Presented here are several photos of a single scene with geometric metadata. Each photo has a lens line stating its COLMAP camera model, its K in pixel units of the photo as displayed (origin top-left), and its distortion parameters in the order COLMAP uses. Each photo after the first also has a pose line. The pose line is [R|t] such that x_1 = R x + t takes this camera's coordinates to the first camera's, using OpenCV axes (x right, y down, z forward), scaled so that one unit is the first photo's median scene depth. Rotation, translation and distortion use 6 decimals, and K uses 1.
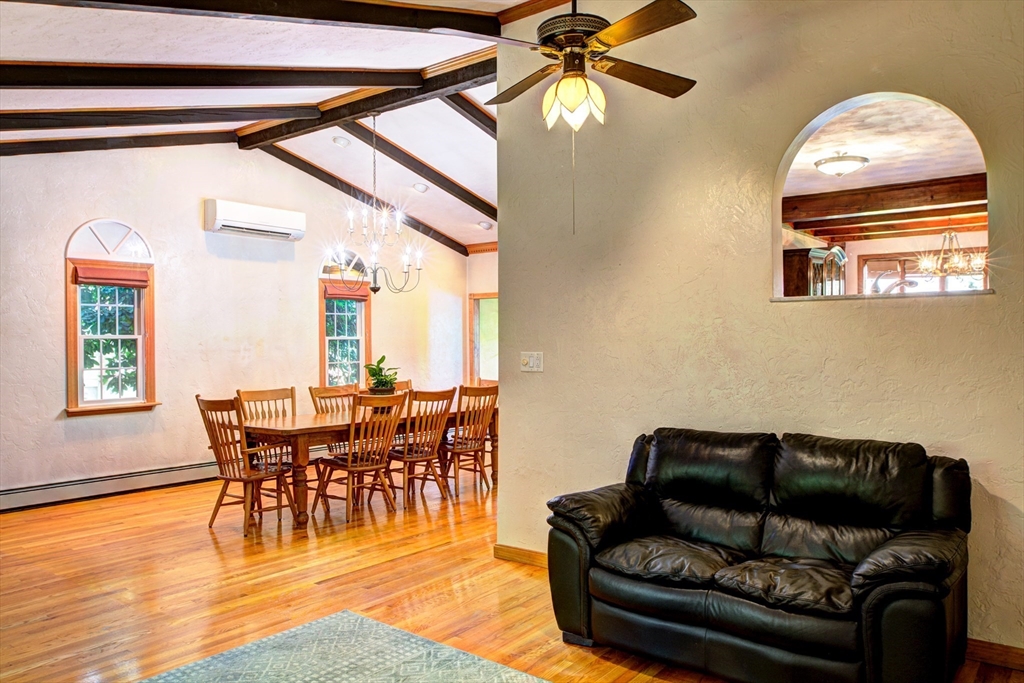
lens RADIAL K [[752.8, 0, 512.0], [0, 752.8, 341.5], [0, 0, 1]] dist [-0.009183, -0.002641]
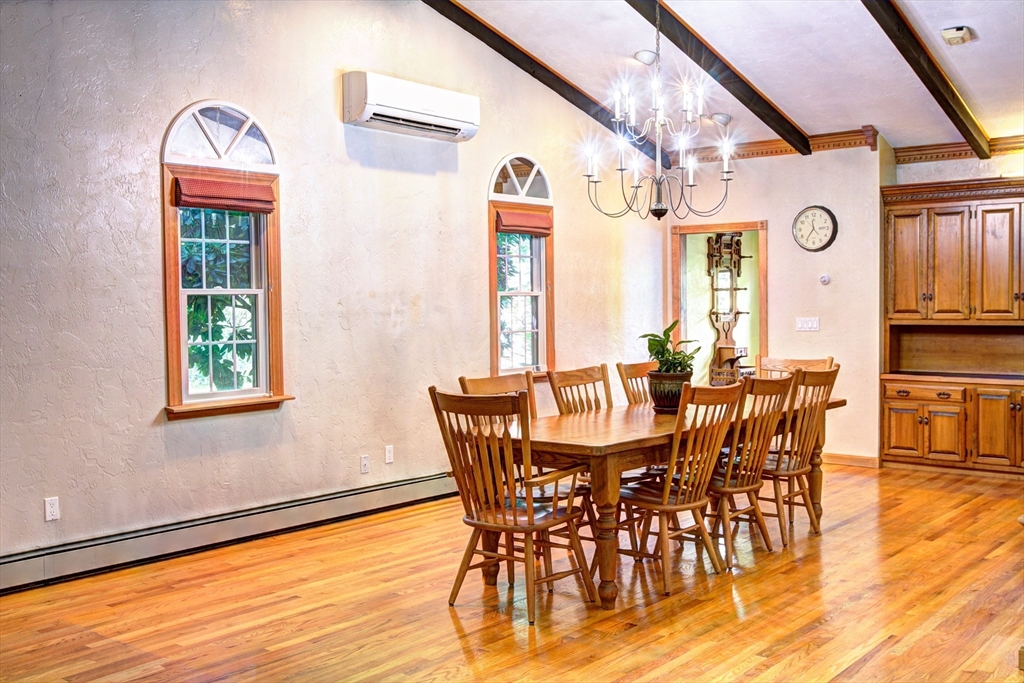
lens RADIAL K [[1027.6, 0, 512.0], [0, 1027.6, 341.5], [0, 0, 1]] dist [-0.030289, 0.019264]
pose [[0.999749, -0.002033, -0.022309, -0.283010], [0.002890, 0.999256, 0.038460, 0.003286], [0.022214, -0.038514, 0.999011, 0.157529]]
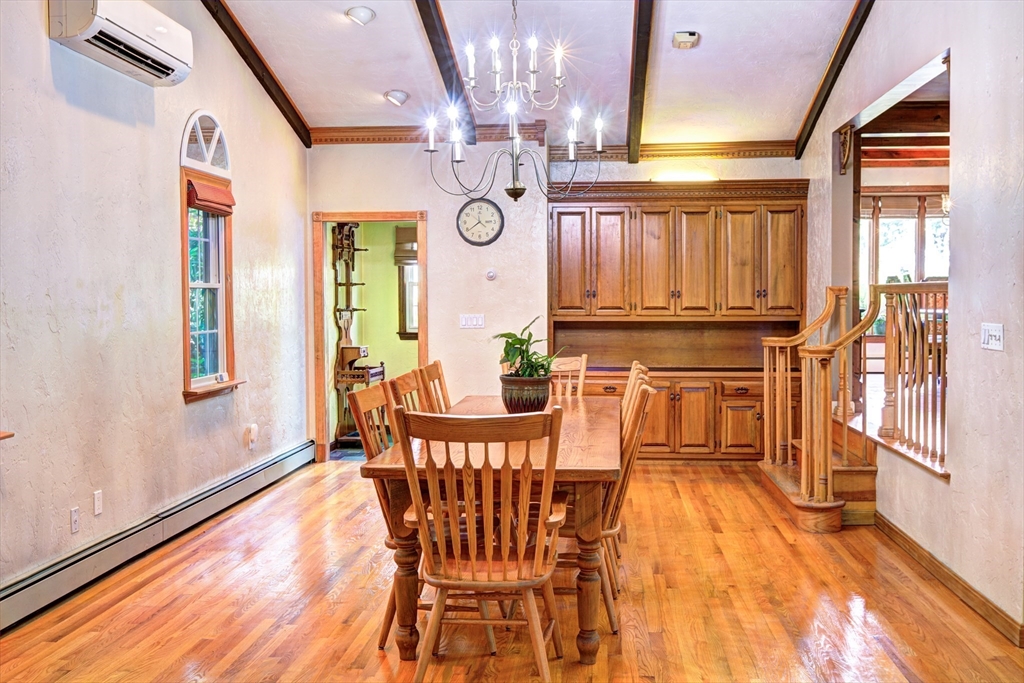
lens RADIAL K [[1027.6, 0, 512.0], [0, 1027.6, 341.5], [0, 0, 1]] dist [-0.030289, 0.019264]
pose [[0.839332, -0.019059, 0.543285, -0.579101], [-0.003317, 0.999187, 0.040177, 0.006701], [-0.543609, -0.035524, 0.838586, 0.389734]]
